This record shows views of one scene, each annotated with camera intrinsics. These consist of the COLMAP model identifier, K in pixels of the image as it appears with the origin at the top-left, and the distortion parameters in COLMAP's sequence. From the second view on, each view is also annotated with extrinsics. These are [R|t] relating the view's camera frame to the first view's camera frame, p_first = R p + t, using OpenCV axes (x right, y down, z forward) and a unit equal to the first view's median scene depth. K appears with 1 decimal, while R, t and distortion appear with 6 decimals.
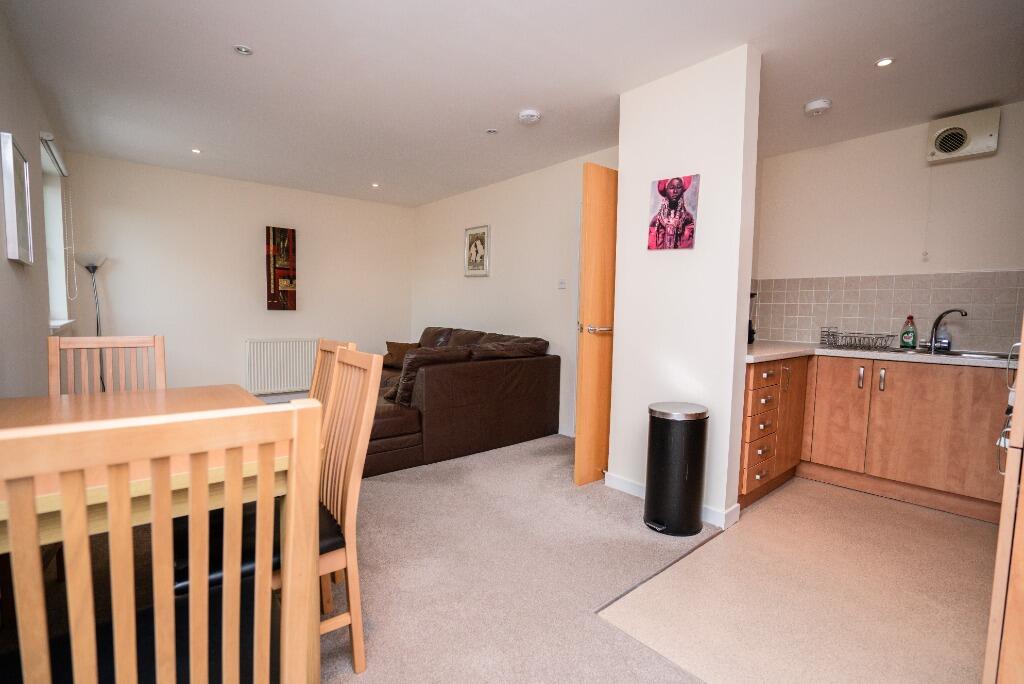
lens RADIAL K [[467.6, 0, 507.7], [0, 467.6, 346.6], [0, 0, 1]] dist [-0.031138, 0.000722]
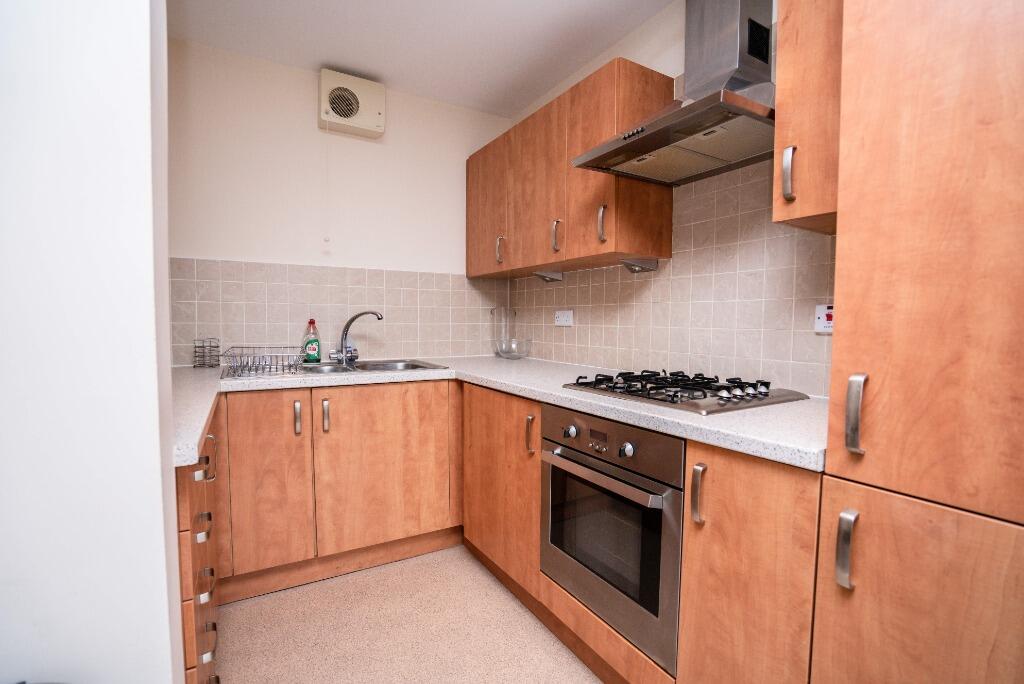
lens RADIAL K [[467.6, 0, 508.4], [0, 467.6, 353.0], [0, 0, 1]] dist [-0.031138, 0.000722]
pose [[0.189162, -0.082215, 0.978498, 0.201799], [0.061920, 0.995504, 0.071673, -0.053484], [-0.979992, 0.047030, 0.193402, 0.598177]]
